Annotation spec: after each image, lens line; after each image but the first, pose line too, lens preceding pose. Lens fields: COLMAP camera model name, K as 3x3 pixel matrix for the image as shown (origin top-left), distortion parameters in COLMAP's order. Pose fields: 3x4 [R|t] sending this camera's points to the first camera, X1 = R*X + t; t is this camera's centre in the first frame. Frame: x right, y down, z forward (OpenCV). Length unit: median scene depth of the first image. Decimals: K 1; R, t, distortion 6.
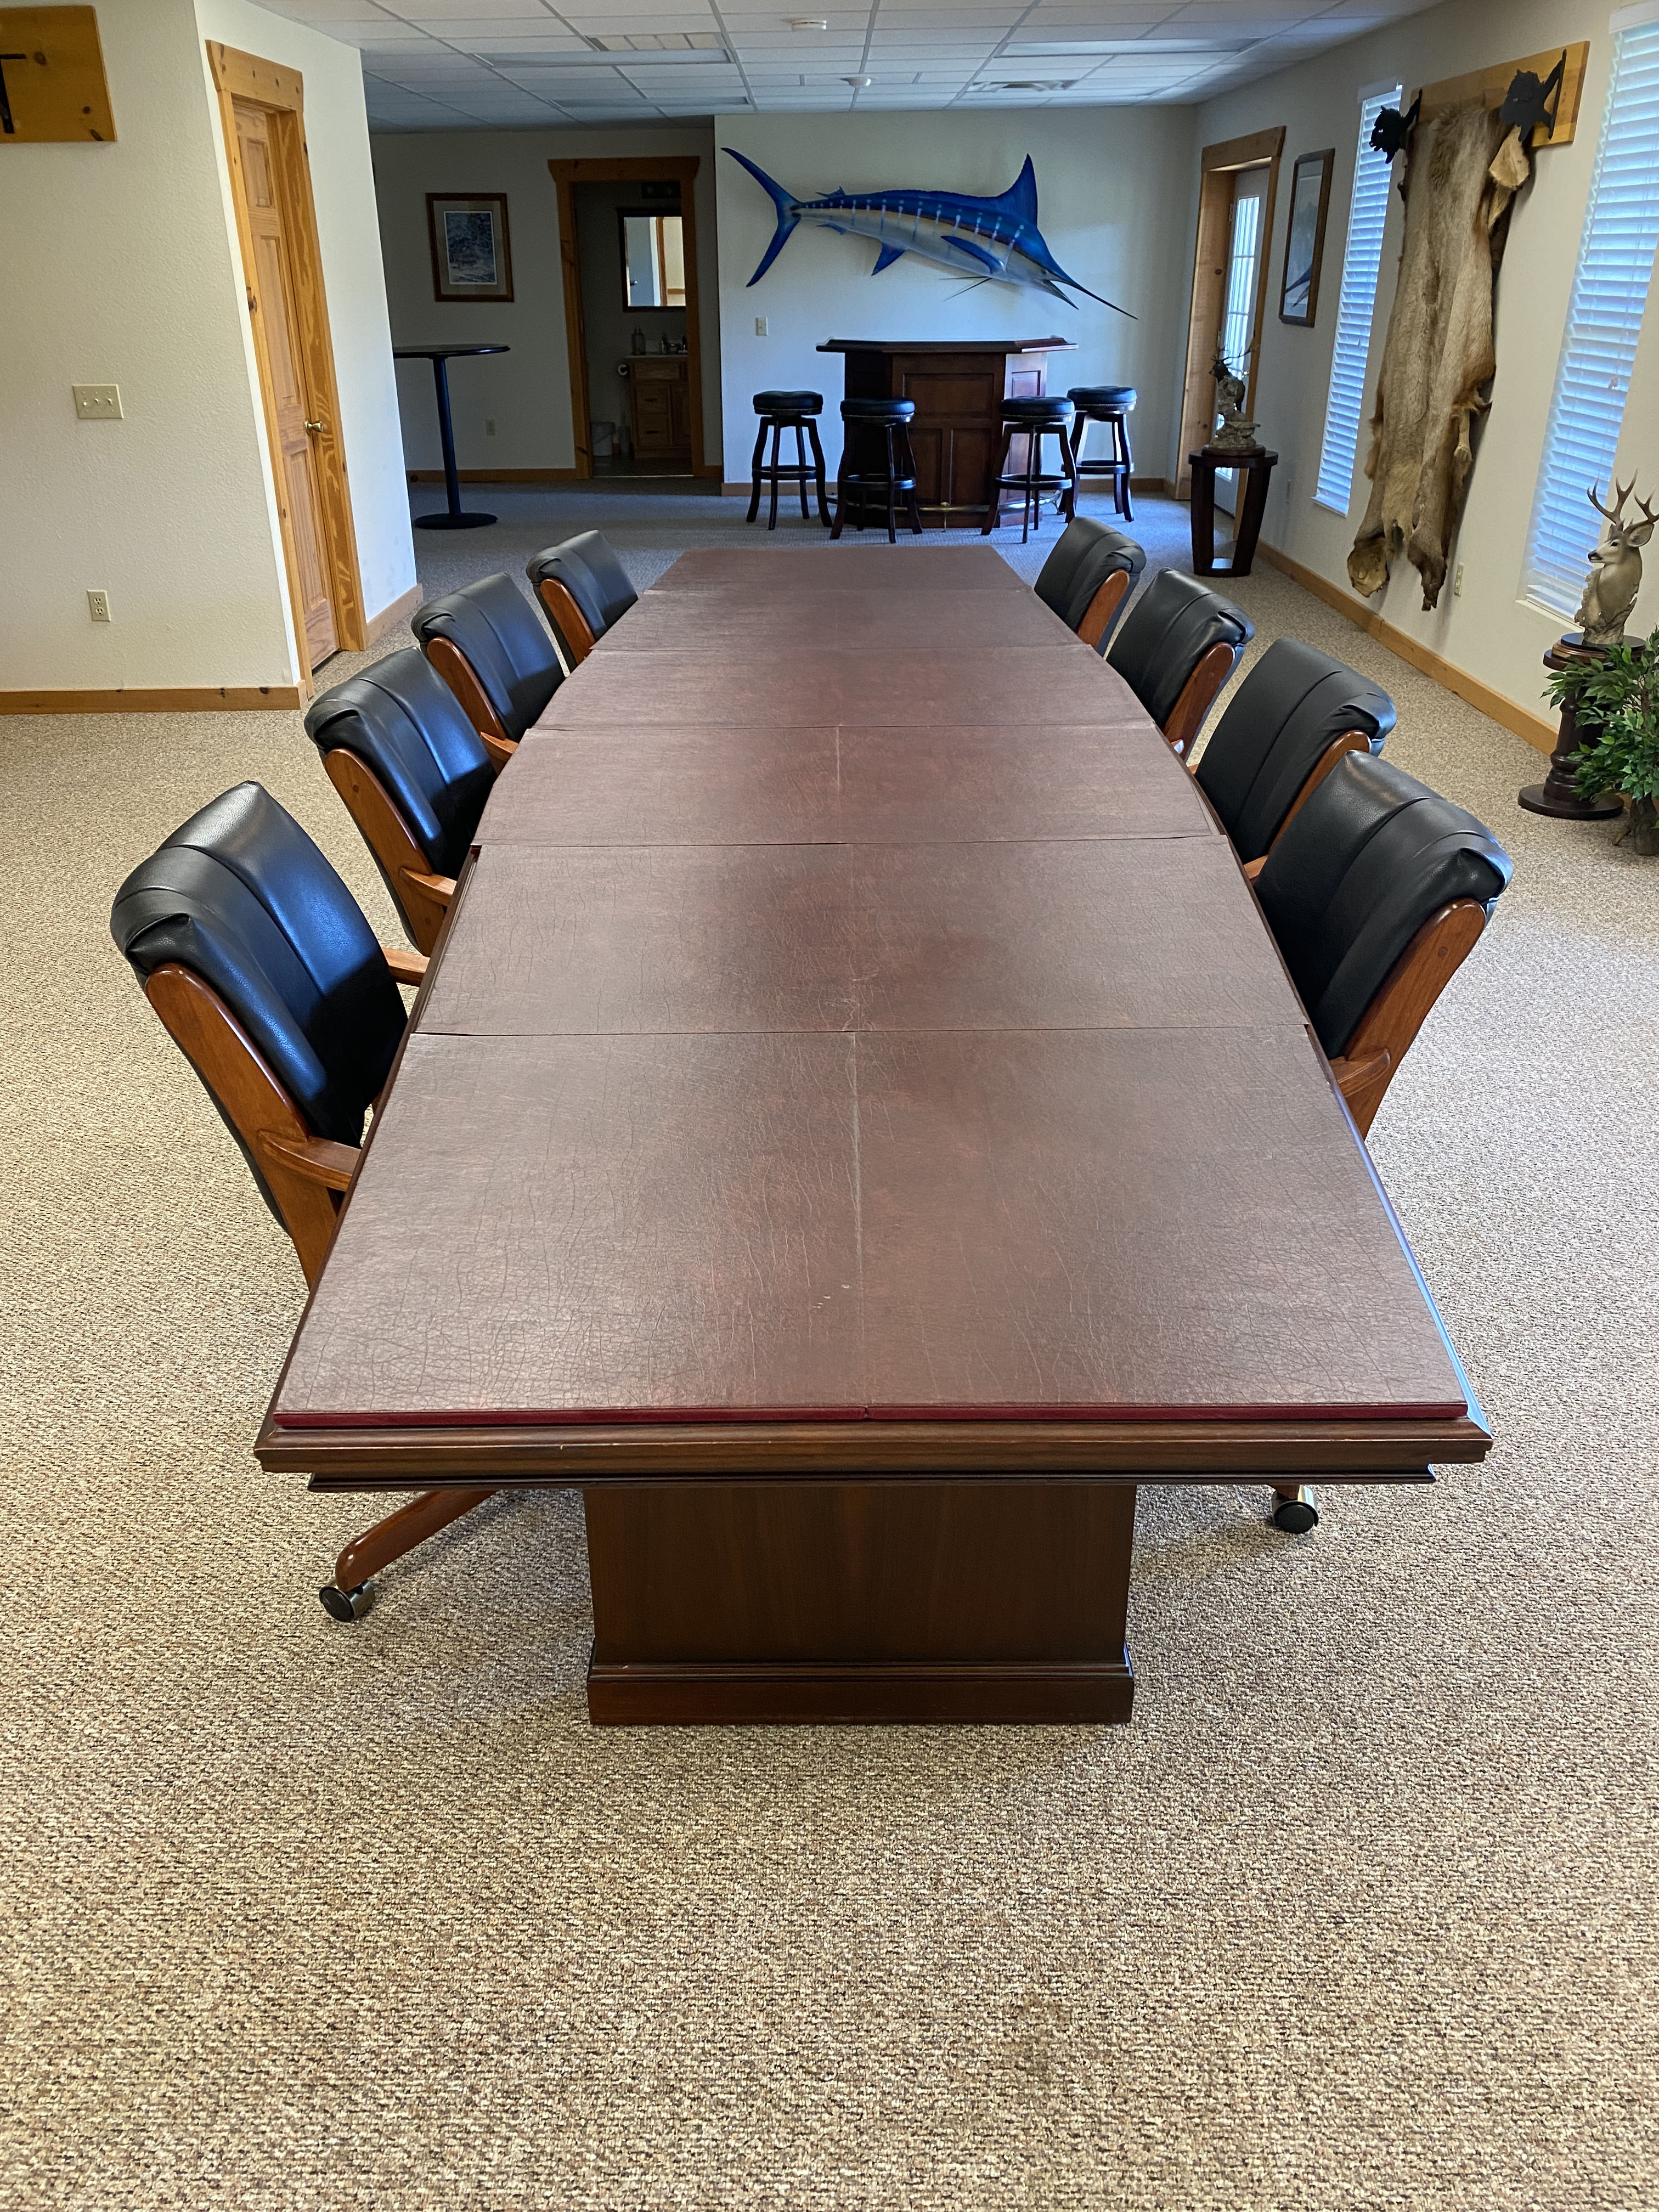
lens RADIAL K [[1704.5, 0, 805.9], [0, 1704.5, 1069.1], [0, 0, 1]] dist [0.038799, -0.016905]
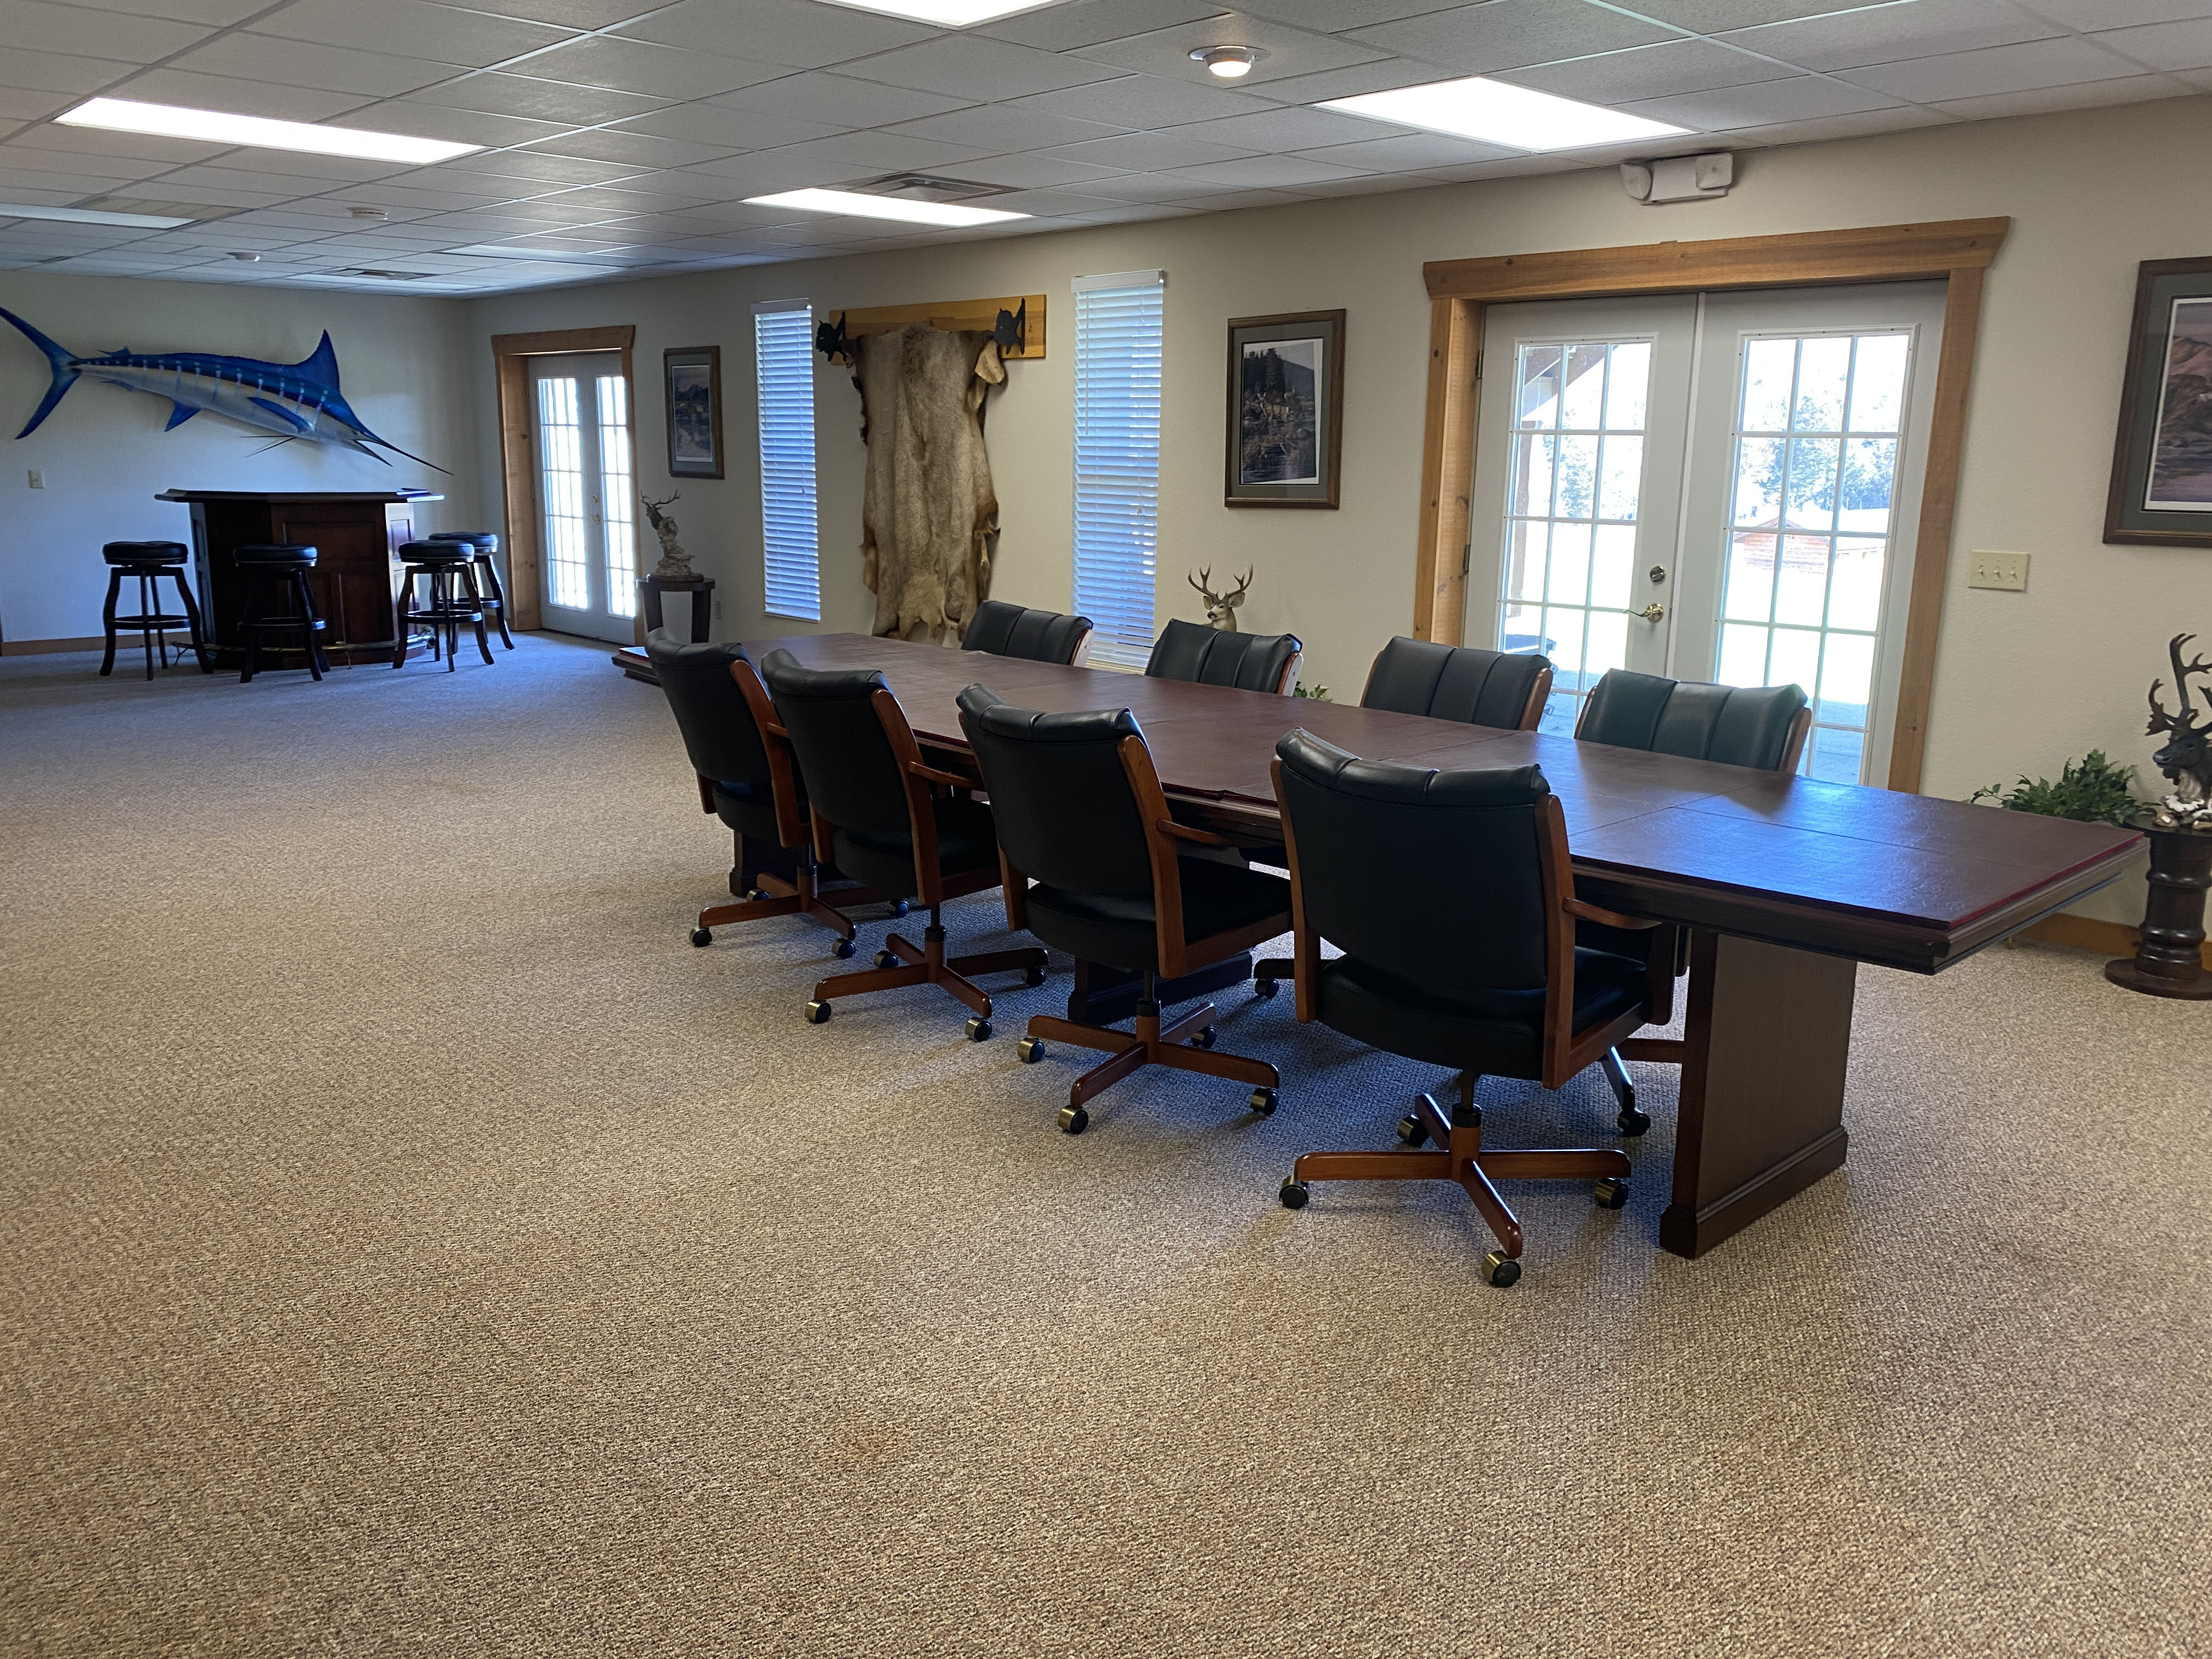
lens RADIAL K [[1704.5, 0, 1084.9], [0, 1704.5, 832.1], [0, 0, 1]] dist [0.038799, -0.016905]
pose [[0.731233, -0.136369, 0.668357, -0.283514], [0.275550, 0.955364, -0.106543, 0.003677], [-0.623996, 0.262074, 0.736170, 0.014369]]
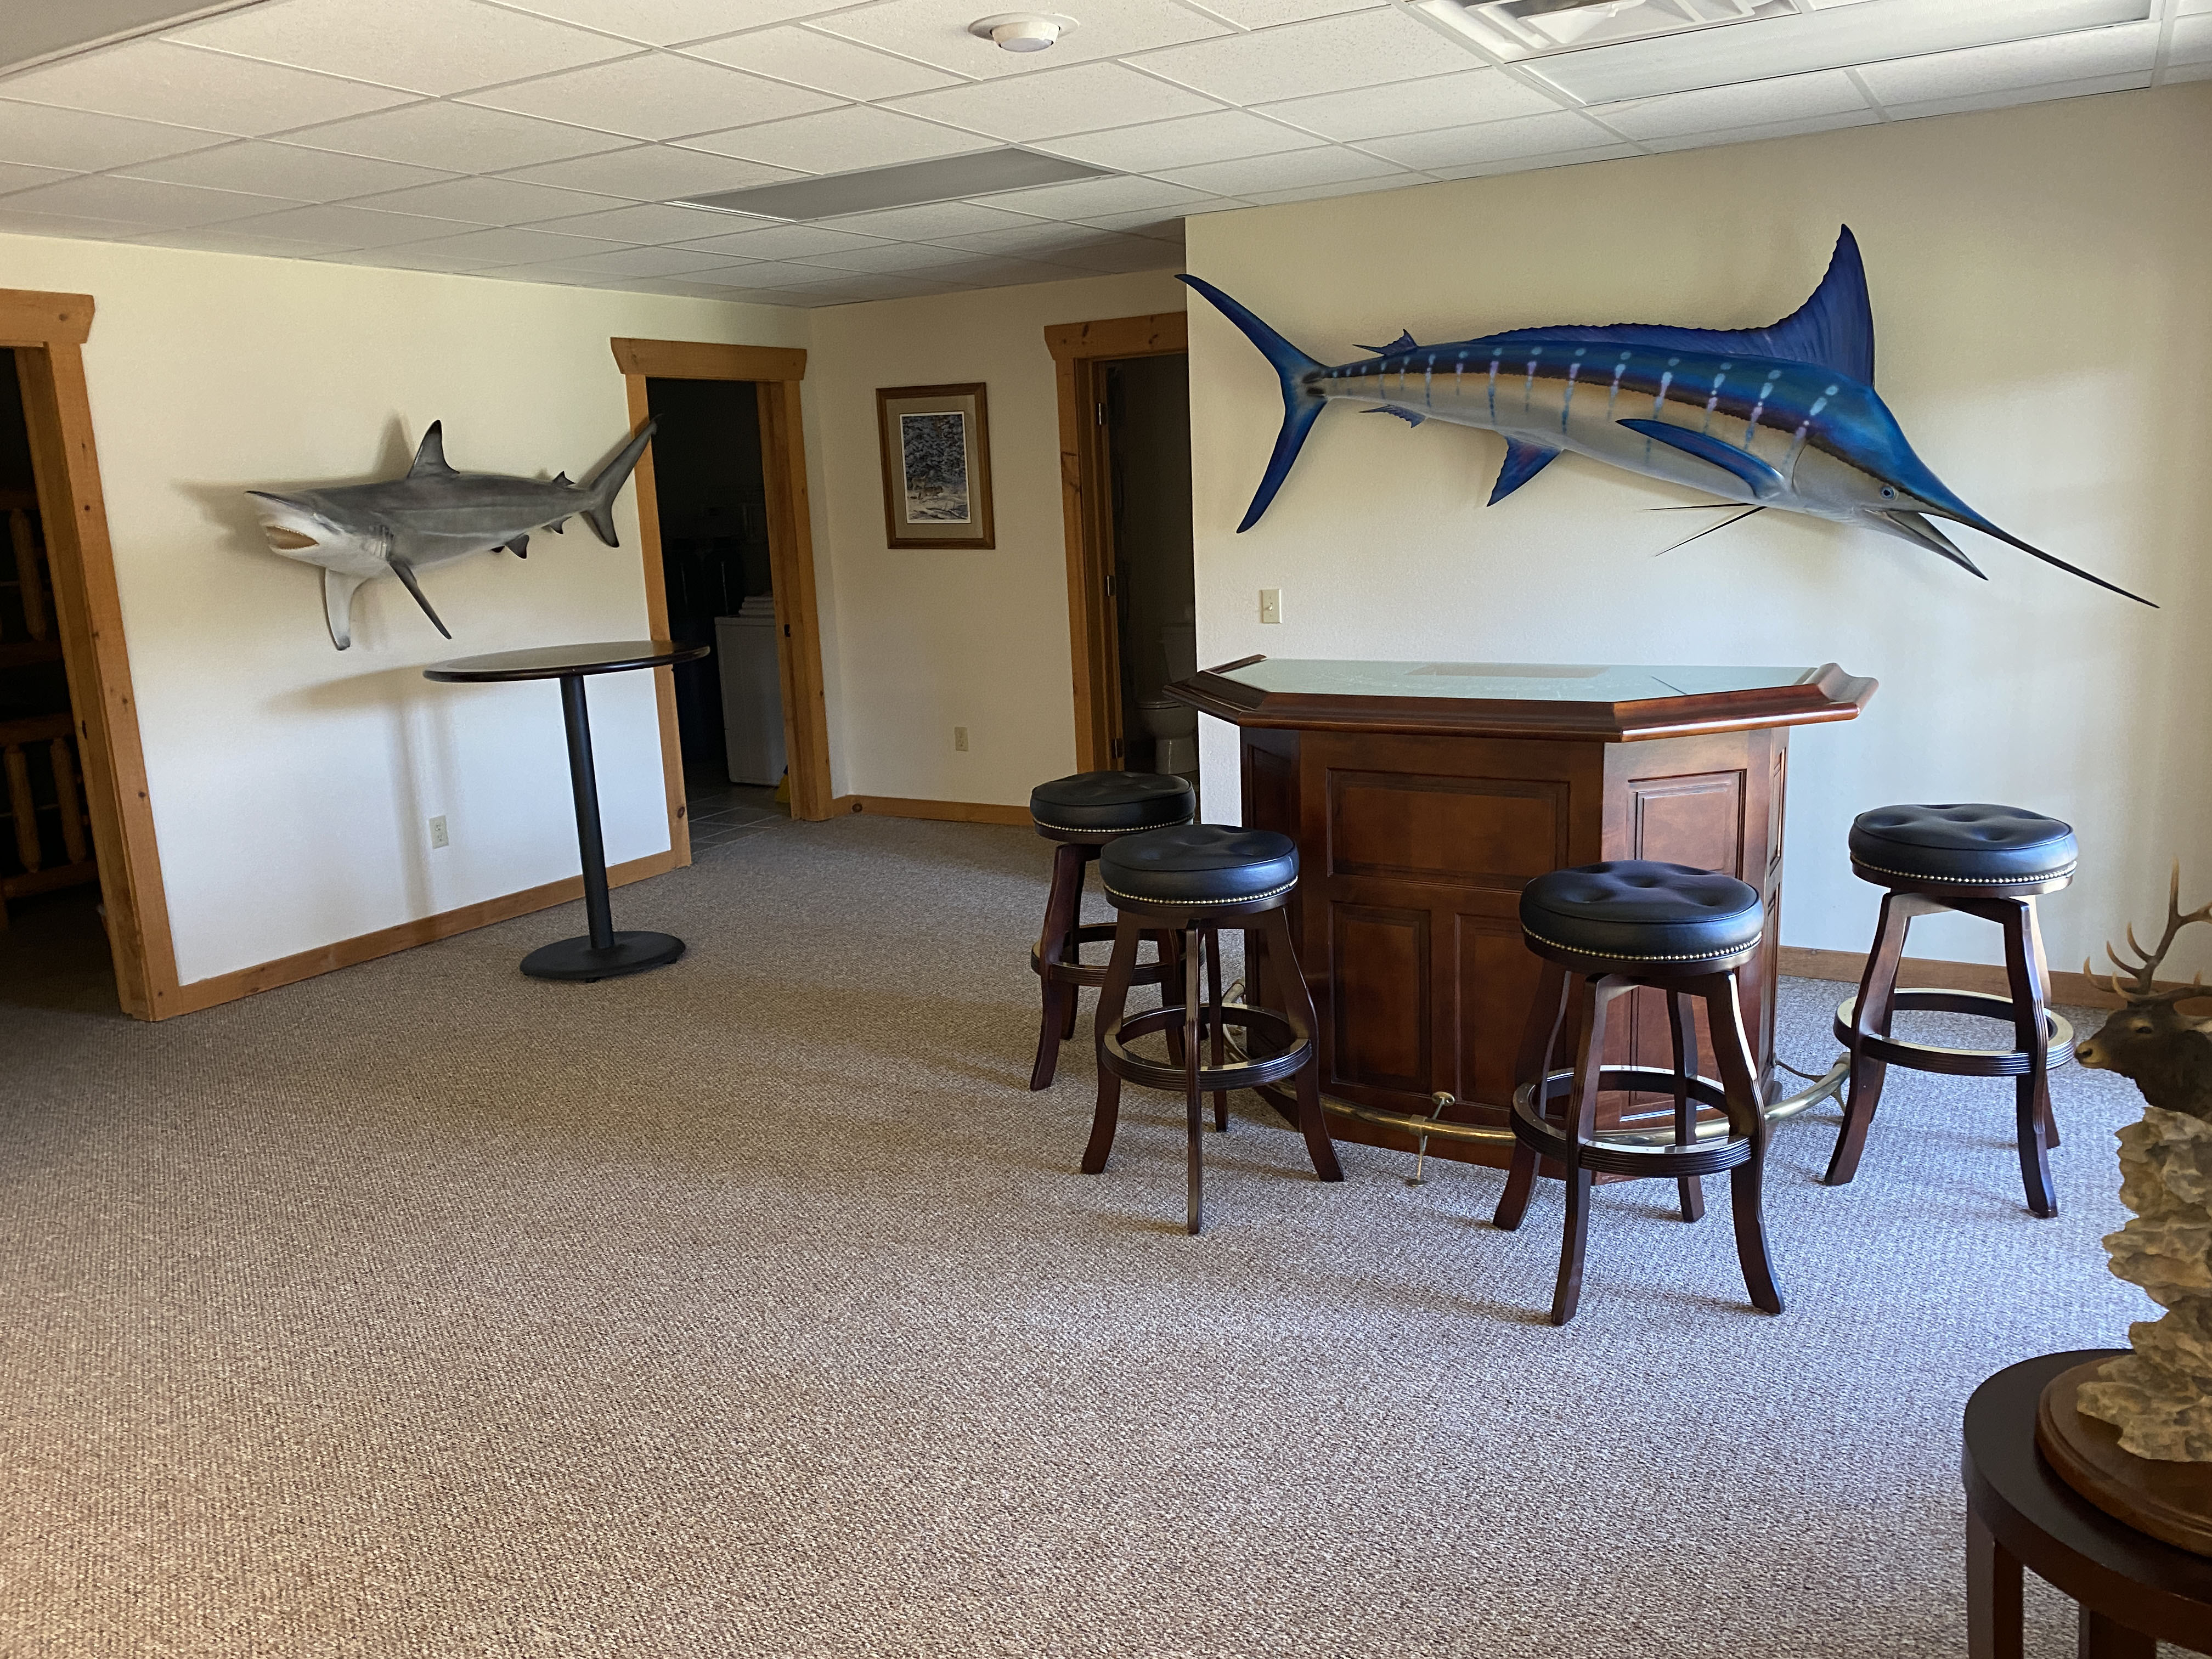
lens RADIAL K [[1704.5, 0, 1110.0], [0, 1704.5, 813.5], [0, 0, 1]] dist [0.038799, -0.016905]
pose [[0.869548, 0.069807, -0.488890, 0.189426], [-0.176853, 0.968320, -0.176291, -0.306672], [0.461096, 0.239755, 0.854346, 0.630525]]
